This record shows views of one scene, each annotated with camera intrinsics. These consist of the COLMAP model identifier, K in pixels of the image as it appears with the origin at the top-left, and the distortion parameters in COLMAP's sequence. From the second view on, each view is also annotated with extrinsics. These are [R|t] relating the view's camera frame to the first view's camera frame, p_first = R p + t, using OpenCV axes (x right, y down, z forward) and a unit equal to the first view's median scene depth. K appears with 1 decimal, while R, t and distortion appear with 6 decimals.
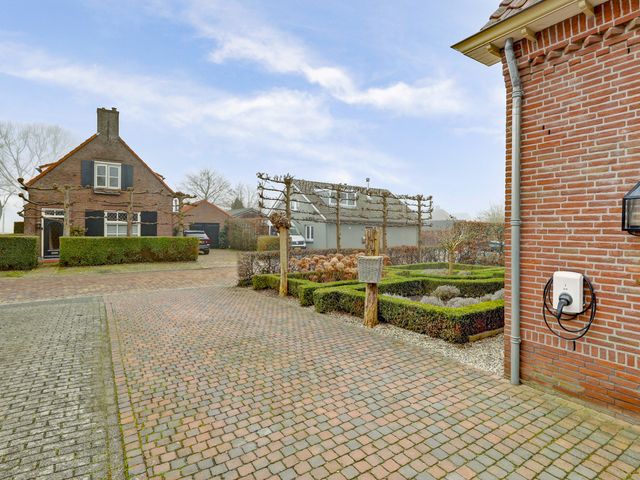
lens RADIAL K [[341.1, 0, 322.6], [0, 341.1, 238.8], [0, 0, 1]] dist [0.000961, -0.000341]
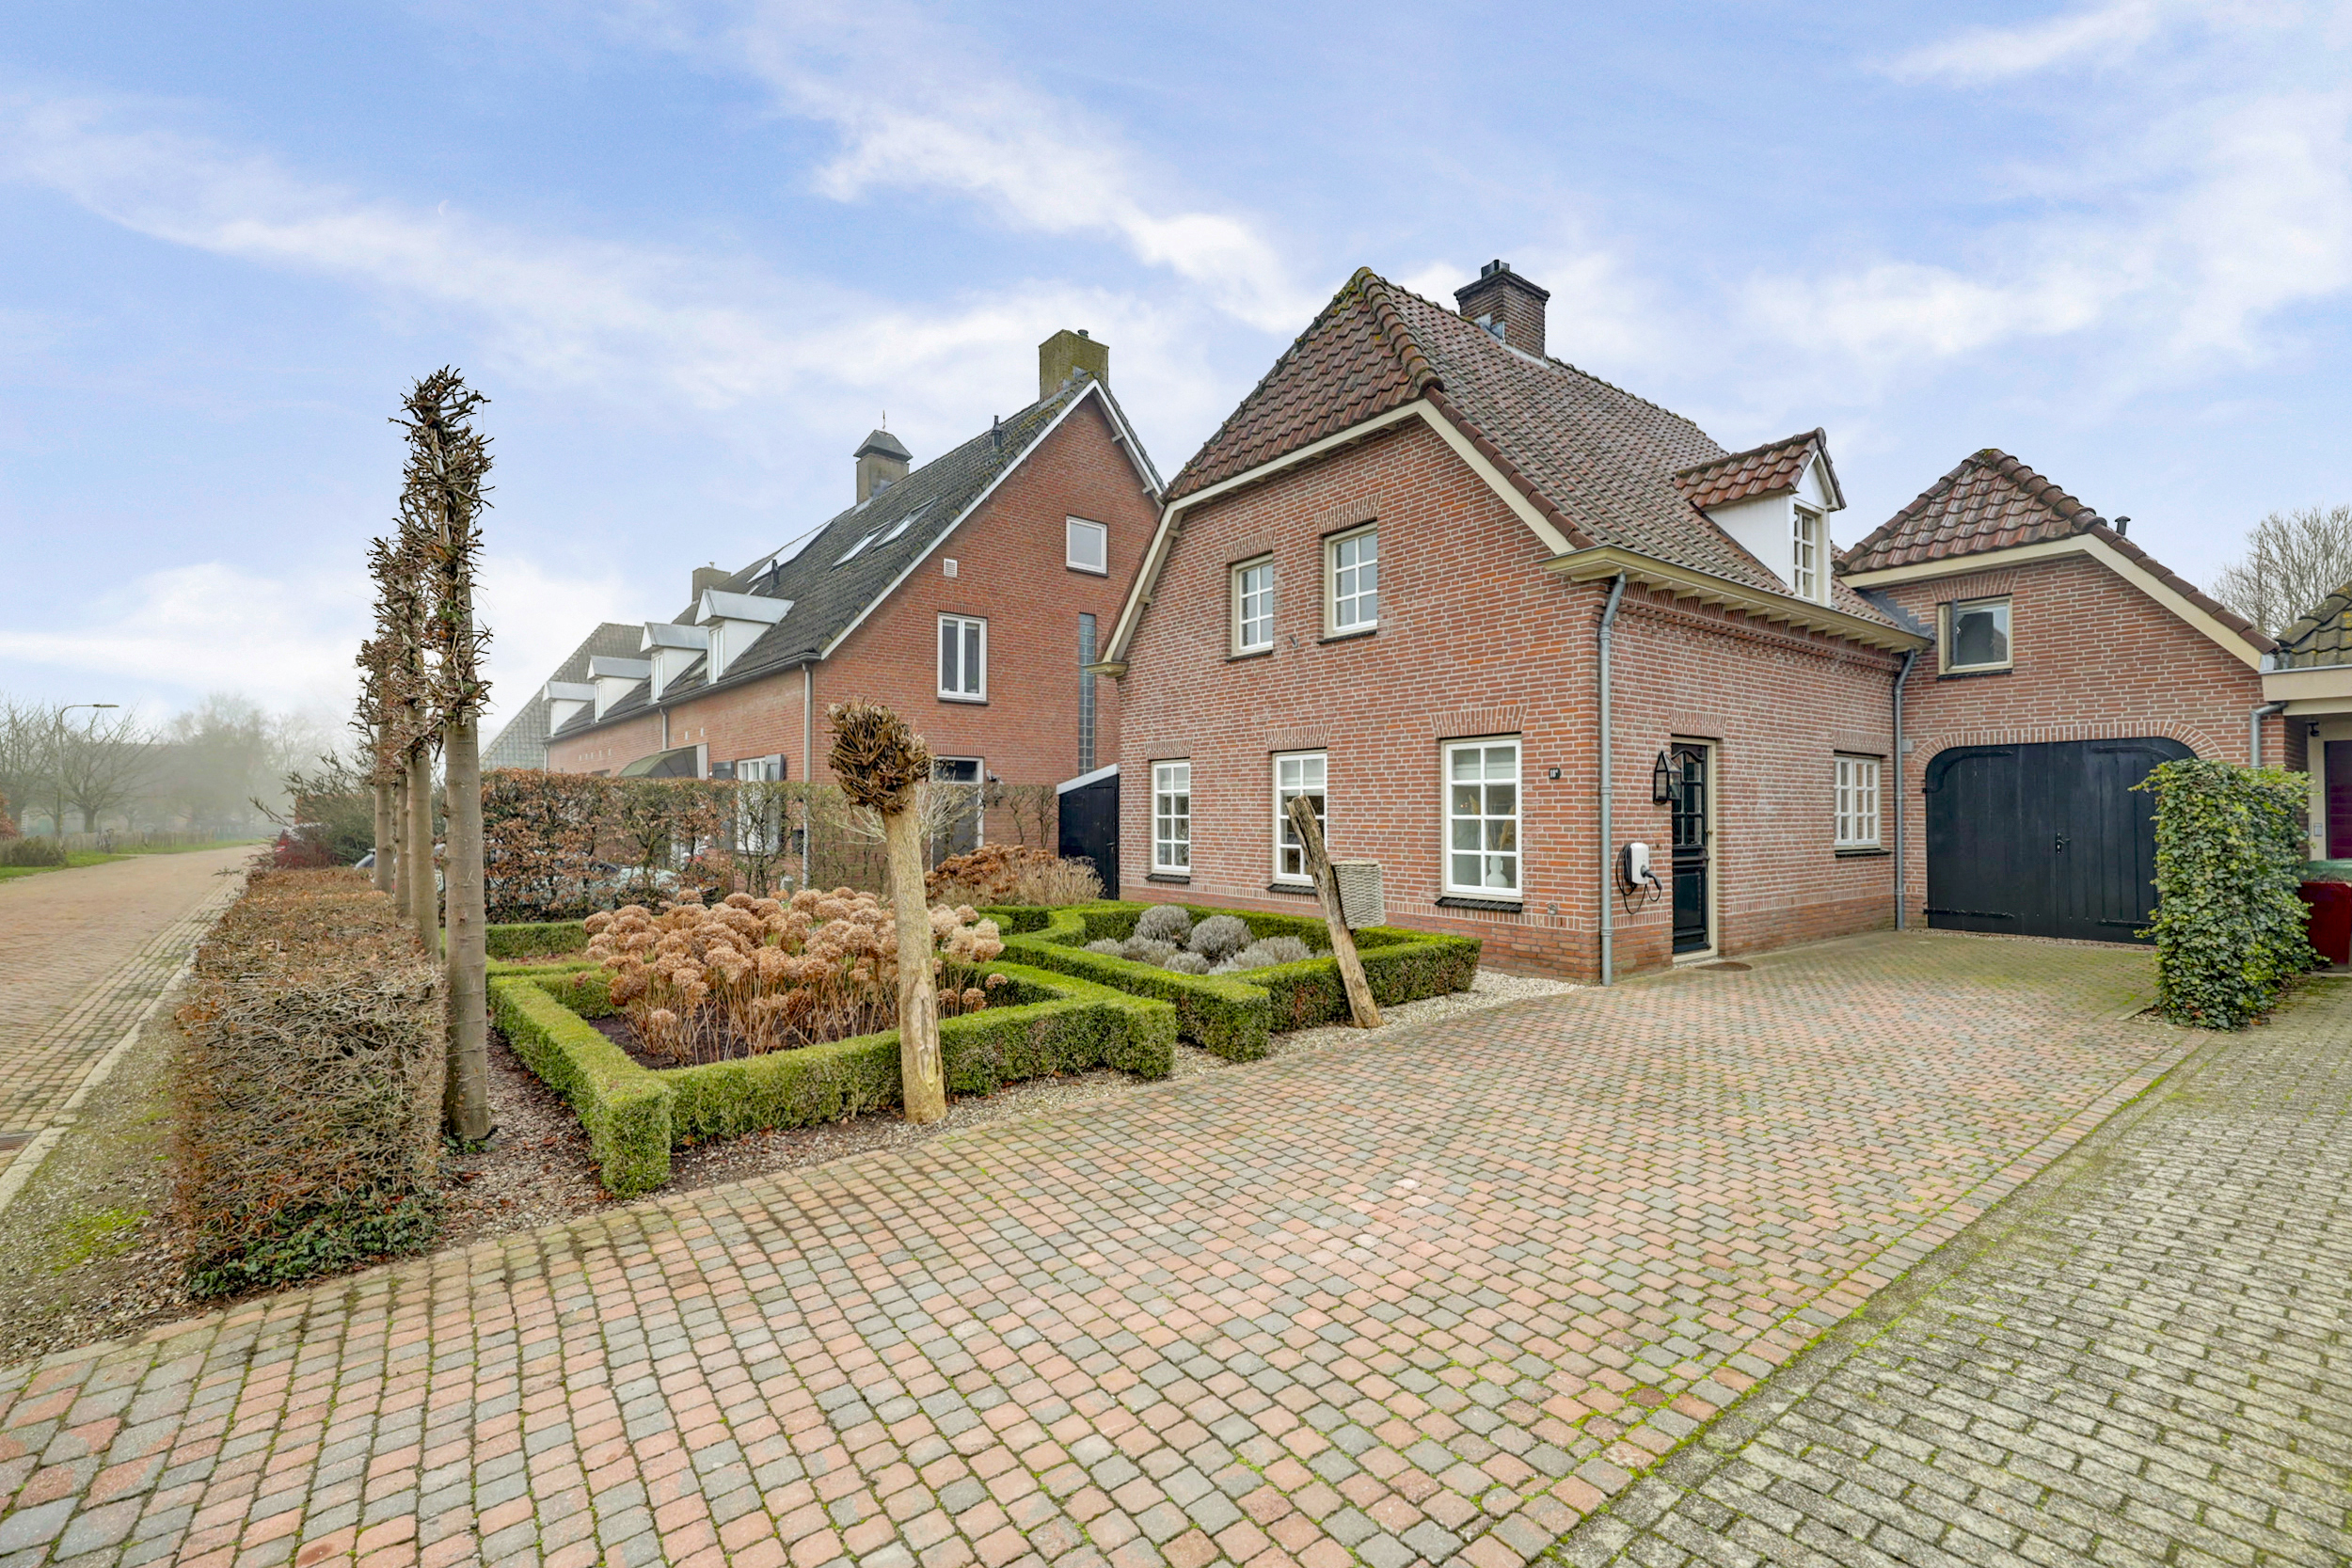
lens RADIAL K [[1011.9, 0, 1172.1], [0, 1011.9, 797.8], [0, 0, 1]] dist [-0.001223, -0.000276]
pose [[-0.055902, 0.008064, 0.998404, -1.994774], [0.028303, 0.999578, -0.006489, -0.049273], [-0.998035, 0.027895, -0.056107, 2.366333]]
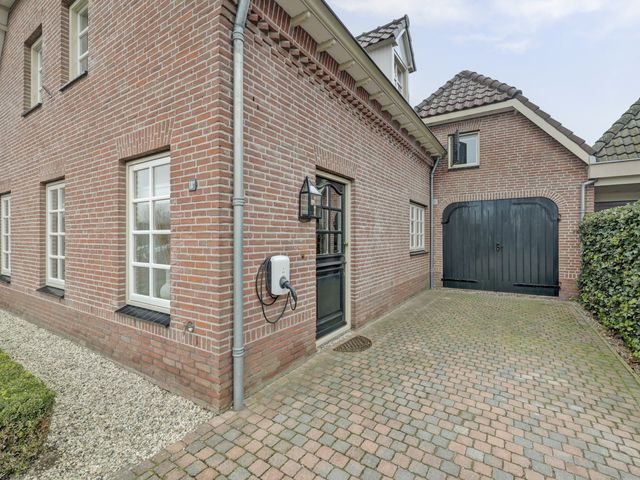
lens RADIAL K [[303.3, 0, 320.0], [0, 303.3, 240.0], [0, 0, 1]] dist [0.000238, -0.000220]
pose [[-0.402847, -0.013798, 0.915164, -0.156699], [0.025754, 0.999320, 0.026404, 0.027134], [-0.914905, 0.034206, -0.402217, 1.187645]]
